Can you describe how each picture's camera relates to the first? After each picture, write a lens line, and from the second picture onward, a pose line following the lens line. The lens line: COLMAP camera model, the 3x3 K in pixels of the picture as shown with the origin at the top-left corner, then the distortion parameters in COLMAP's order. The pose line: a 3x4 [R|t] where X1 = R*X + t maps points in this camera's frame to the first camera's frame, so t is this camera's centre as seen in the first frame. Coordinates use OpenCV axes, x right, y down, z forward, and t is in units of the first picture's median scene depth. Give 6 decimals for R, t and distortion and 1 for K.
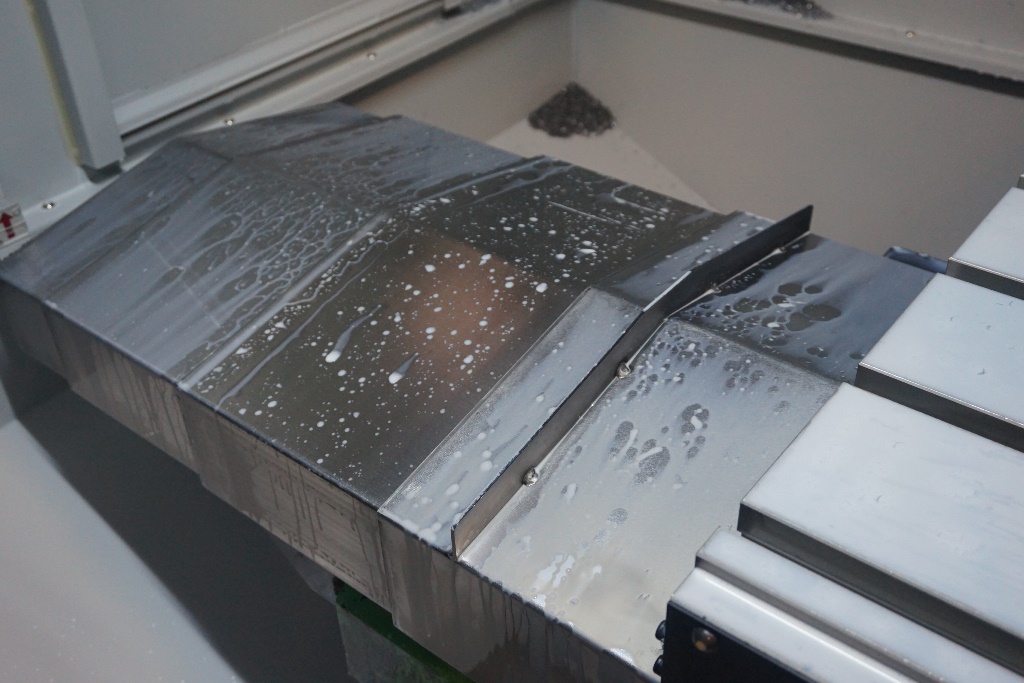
lens RADIAL K [[1100.1, 0, 512.0], [0, 1100.1, 341.5], [0, 0, 1]] dist [-0.008611, -0.008658]
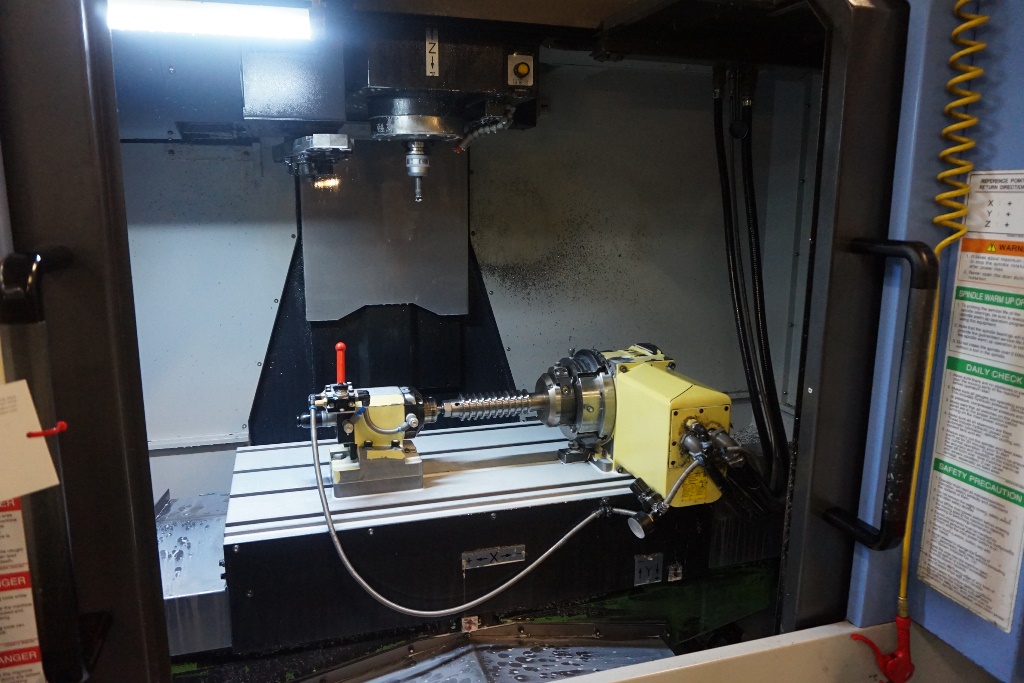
lens RADIAL K [[740.8, 0, 512.0], [0, 740.8, 341.5], [0, 0, 1]] dist [-0.059826, 0.001524]
pose [[0.556545, -0.130733, 0.820467, -0.893708], [0.478868, 0.857477, -0.188199, 0.403409], [-0.678928, 0.497637, 0.539828, -0.981897]]
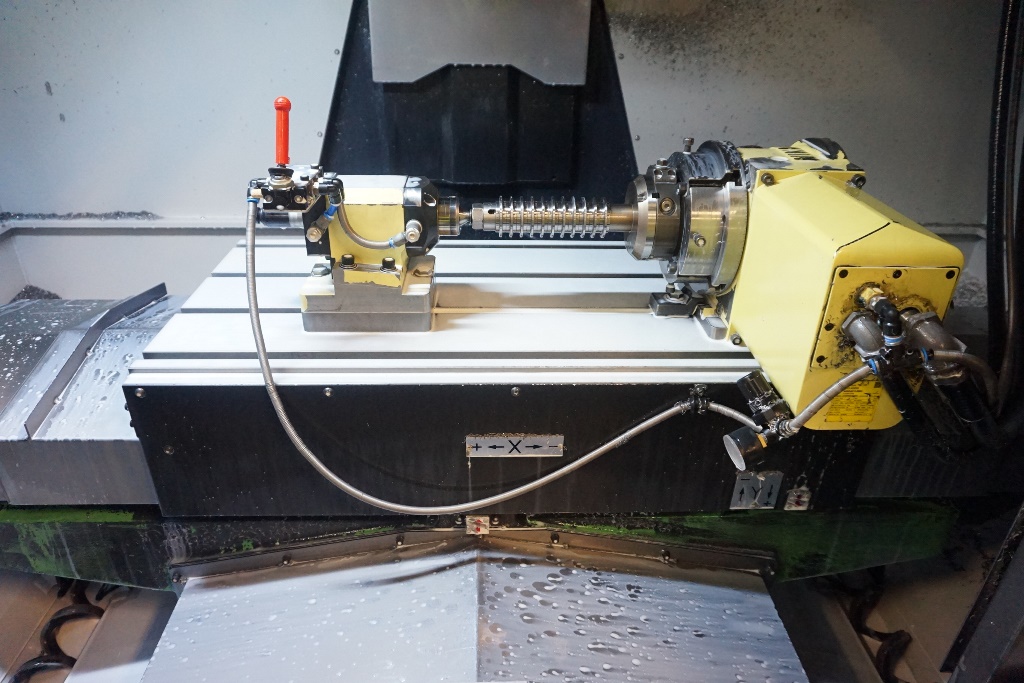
lens RADIAL K [[691.7, 0, 512.0], [0, 691.7, 341.5], [0, 0, 1]] dist [-0.059183, 0.070094]
pose [[0.758037, -0.270780, 0.593345, -0.071017], [0.355060, 0.934449, -0.027166, 0.358434], [-0.547095, 0.231266, 0.804490, -0.643204]]
